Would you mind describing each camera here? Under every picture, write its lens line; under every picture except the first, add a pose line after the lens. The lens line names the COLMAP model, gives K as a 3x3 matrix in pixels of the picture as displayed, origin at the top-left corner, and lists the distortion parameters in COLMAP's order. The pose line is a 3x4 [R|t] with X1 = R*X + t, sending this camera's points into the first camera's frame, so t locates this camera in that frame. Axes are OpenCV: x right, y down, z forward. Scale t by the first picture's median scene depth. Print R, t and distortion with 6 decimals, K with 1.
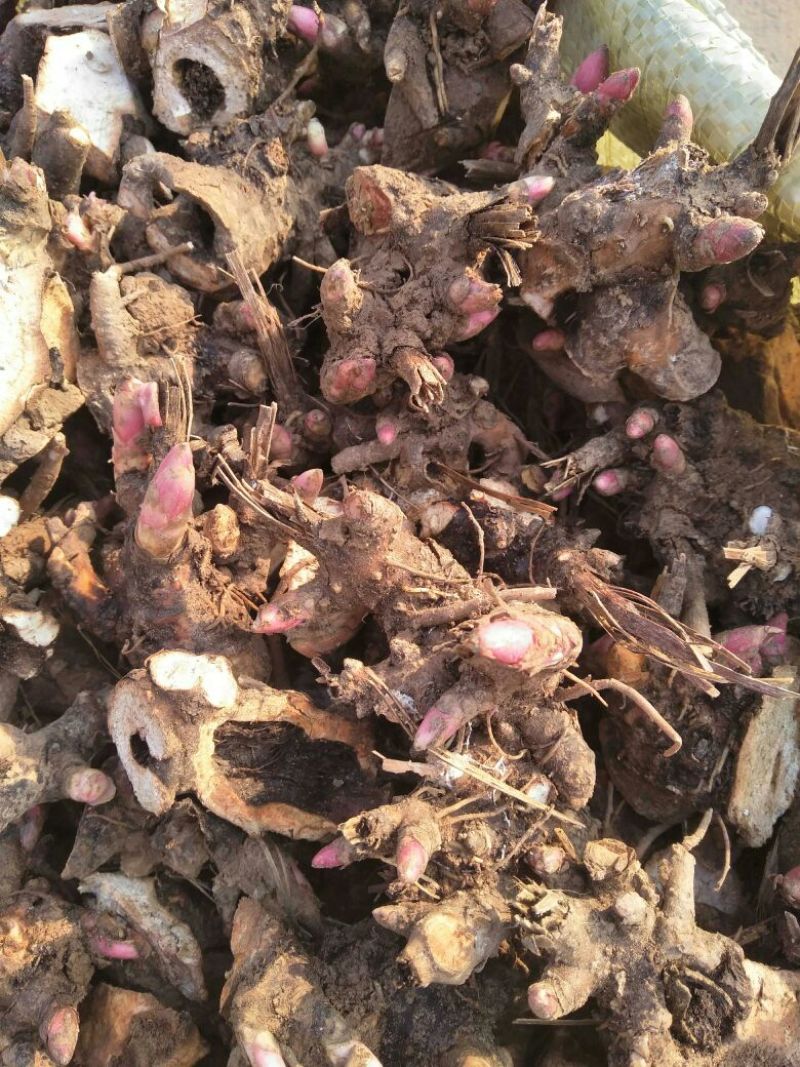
lens RADIAL K [[852.8, 0, 402.9], [0, 852.8, 528.9], [0, 0, 1]] dist [0.040853, -0.008739]
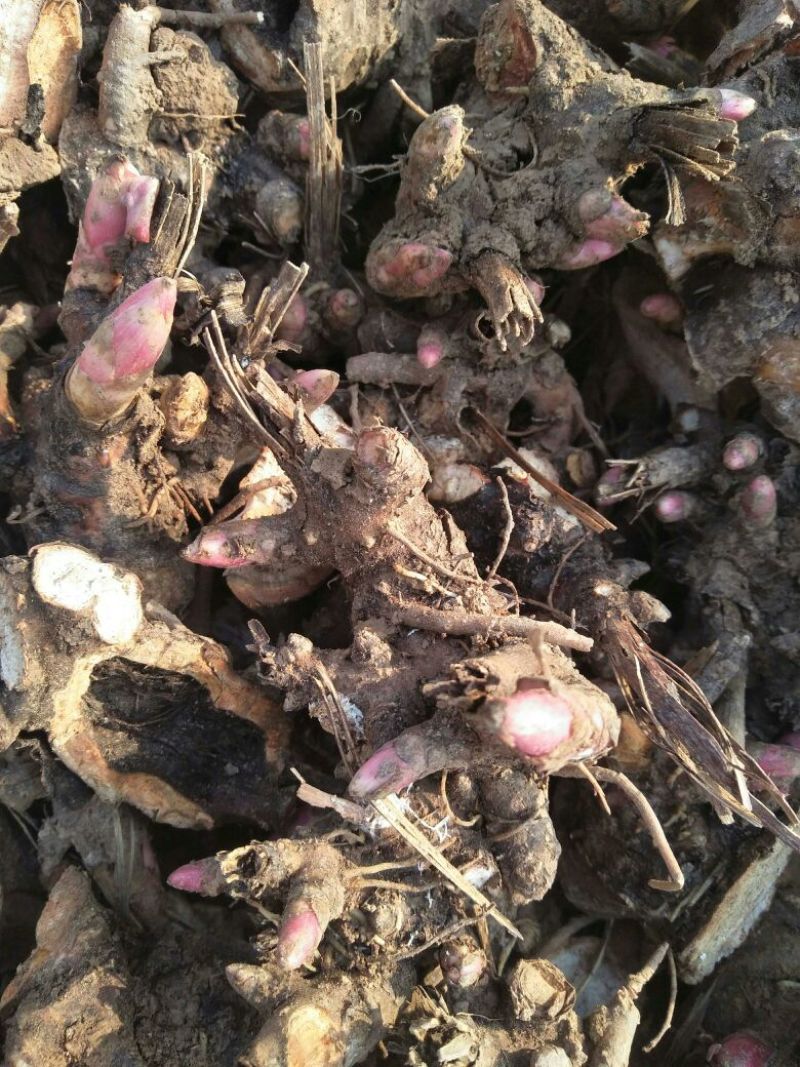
lens RADIAL K [[855.5, 0, 400.0], [0, 855.5, 533.5], [0, 0, 1]] dist [0.003151, -0.000596]
pose [[0.943651, 0.319875, 0.084866, -0.065900], [-0.327786, 0.938727, 0.106526, -0.037511], [-0.045591, -0.128341, 0.990682, 0.250297]]
